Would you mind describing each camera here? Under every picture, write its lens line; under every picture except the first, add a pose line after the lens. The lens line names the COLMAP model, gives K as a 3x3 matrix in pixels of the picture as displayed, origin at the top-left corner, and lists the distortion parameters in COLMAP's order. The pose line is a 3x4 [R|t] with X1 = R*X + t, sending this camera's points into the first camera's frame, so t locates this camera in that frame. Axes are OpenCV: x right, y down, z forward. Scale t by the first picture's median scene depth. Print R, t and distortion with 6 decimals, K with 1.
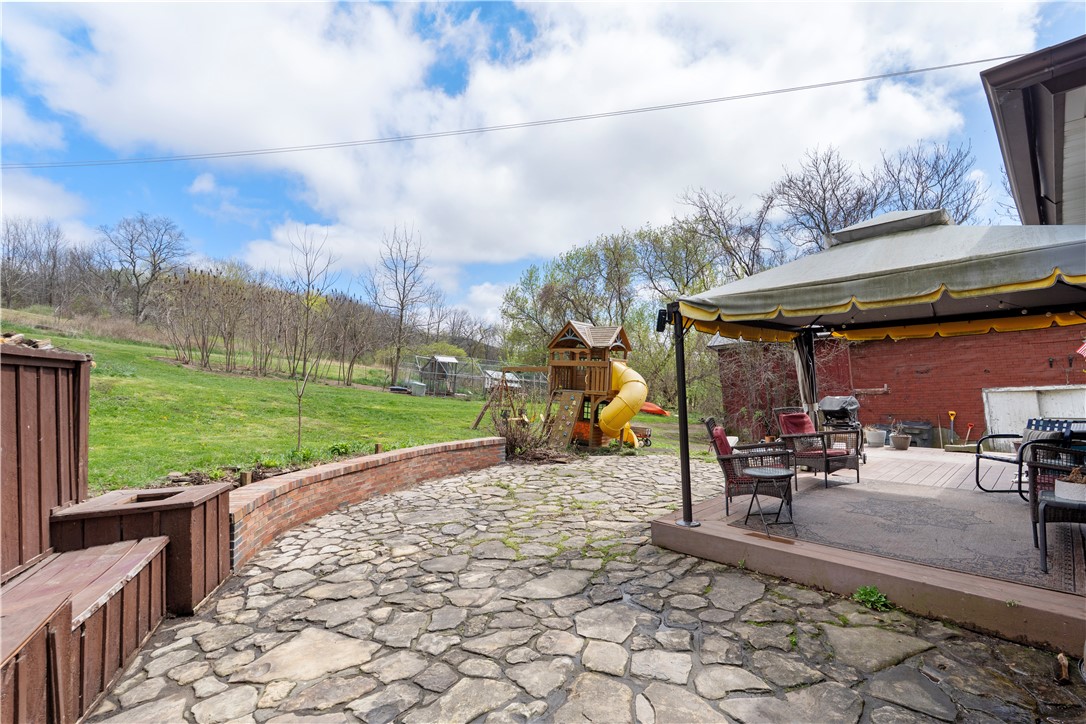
lens RADIAL K [[483.9, 0, 543.6], [0, 483.9, 367.1], [0, 0, 1]] dist [0.003460, 0.000344]
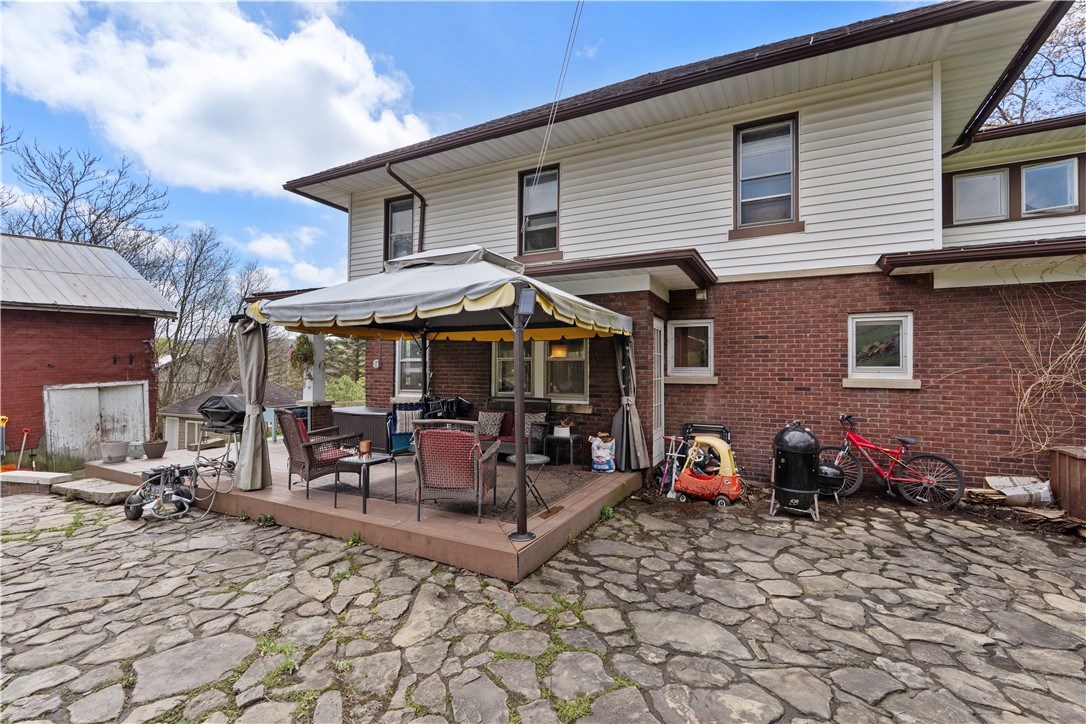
lens RADIAL K [[483.9, 0, 543.8], [0, 483.9, 366.1], [0, 0, 1]] dist [0.003460, 0.000344]
pose [[-0.339951, 0.025048, 0.940110, -0.219743], [-0.027555, 0.998951, -0.036579, 0.017684], [-0.940040, -0.038340, -0.338904, 0.507452]]
